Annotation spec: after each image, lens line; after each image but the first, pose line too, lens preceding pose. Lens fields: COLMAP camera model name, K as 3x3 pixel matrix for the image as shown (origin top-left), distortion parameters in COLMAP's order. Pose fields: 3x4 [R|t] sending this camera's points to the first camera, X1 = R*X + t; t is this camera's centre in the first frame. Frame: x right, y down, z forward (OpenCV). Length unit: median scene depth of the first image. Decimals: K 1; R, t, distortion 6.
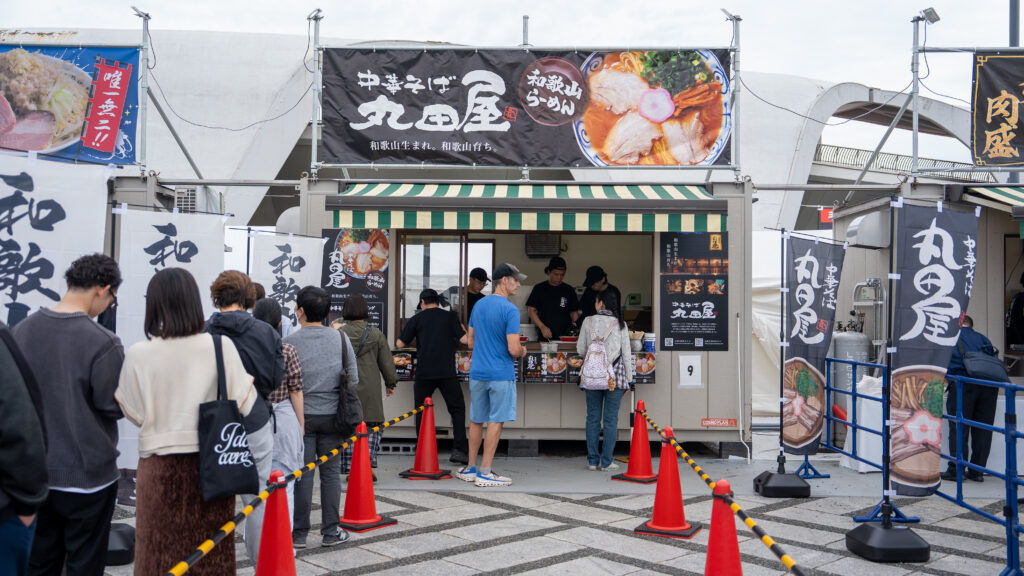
lens RADIAL K [[849.3, 0, 512.0], [0, 849.3, 288.0], [0, 0, 1]] dist [0.033827, 0.008811]
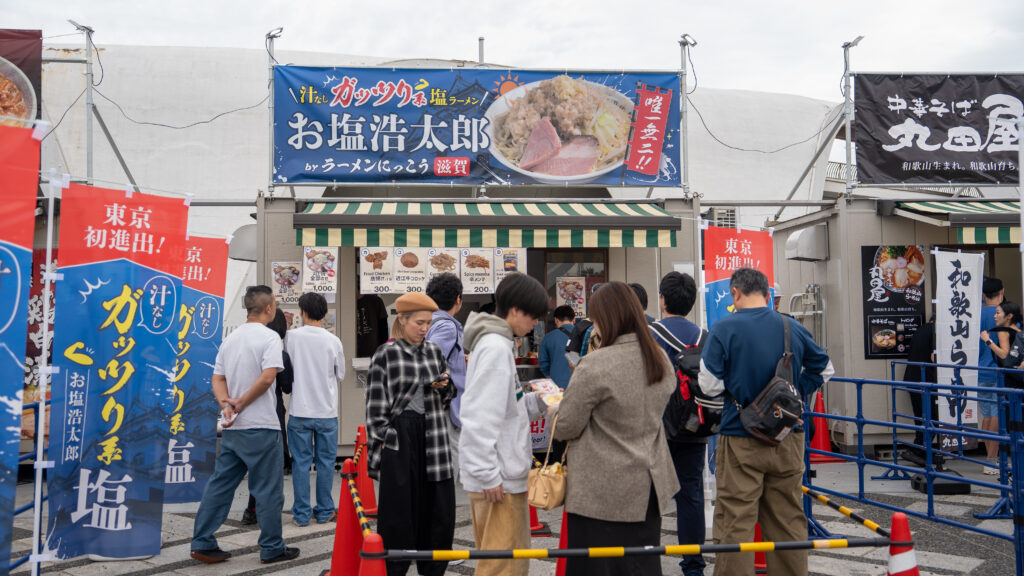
lens RADIAL K [[849.3, 0, 512.0], [0, 849.3, 288.0], [0, 0, 1]] dist [0.033827, 0.008811]
pose [[0.991841, -0.021576, 0.125643, -0.778591], [0.024152, 0.999527, -0.019014, -0.008155], [-0.125173, 0.021894, 0.991893, 0.013961]]
